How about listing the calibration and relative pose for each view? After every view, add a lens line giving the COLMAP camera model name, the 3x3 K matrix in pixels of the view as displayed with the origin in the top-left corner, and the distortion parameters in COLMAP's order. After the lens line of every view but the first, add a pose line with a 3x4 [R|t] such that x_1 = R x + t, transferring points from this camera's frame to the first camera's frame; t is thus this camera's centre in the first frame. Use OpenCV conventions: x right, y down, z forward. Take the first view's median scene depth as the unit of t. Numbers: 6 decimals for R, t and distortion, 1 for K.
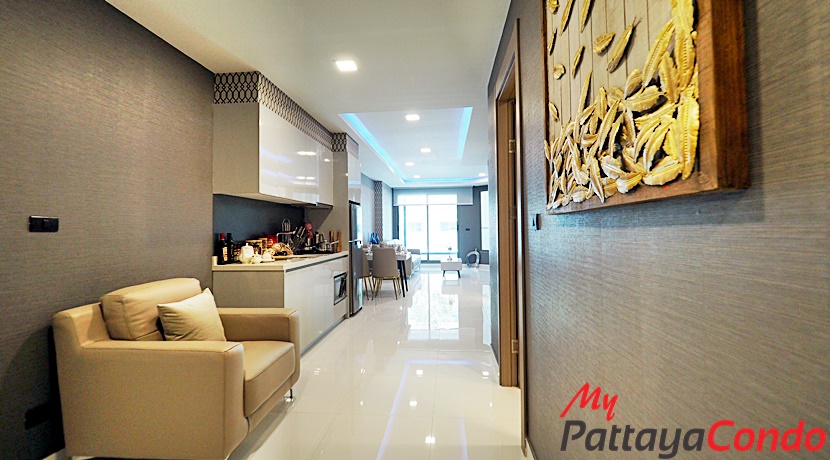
lens RADIAL K [[348.6, 0, 421.8], [0, 348.6, 227.8], [0, 0, 1]] dist [-0.000733, -0.000087]
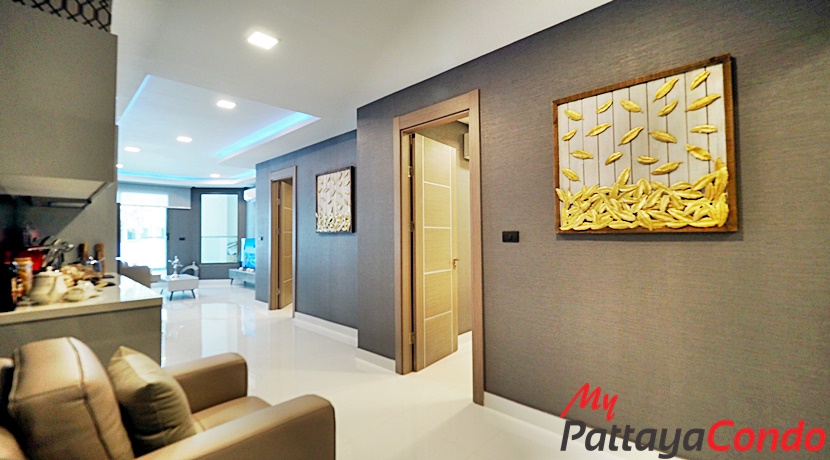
lens RADIAL K [[348.6, 0, 421.8], [0, 348.6, 227.8], [0, 0, 1]] dist [-0.000733, -0.000087]
pose [[0.632169, 0.024909, 0.774430, -0.257557], [-0.005229, 0.999598, -0.027882, -0.002768], [-0.774813, 0.013577, 0.632045, 0.086960]]
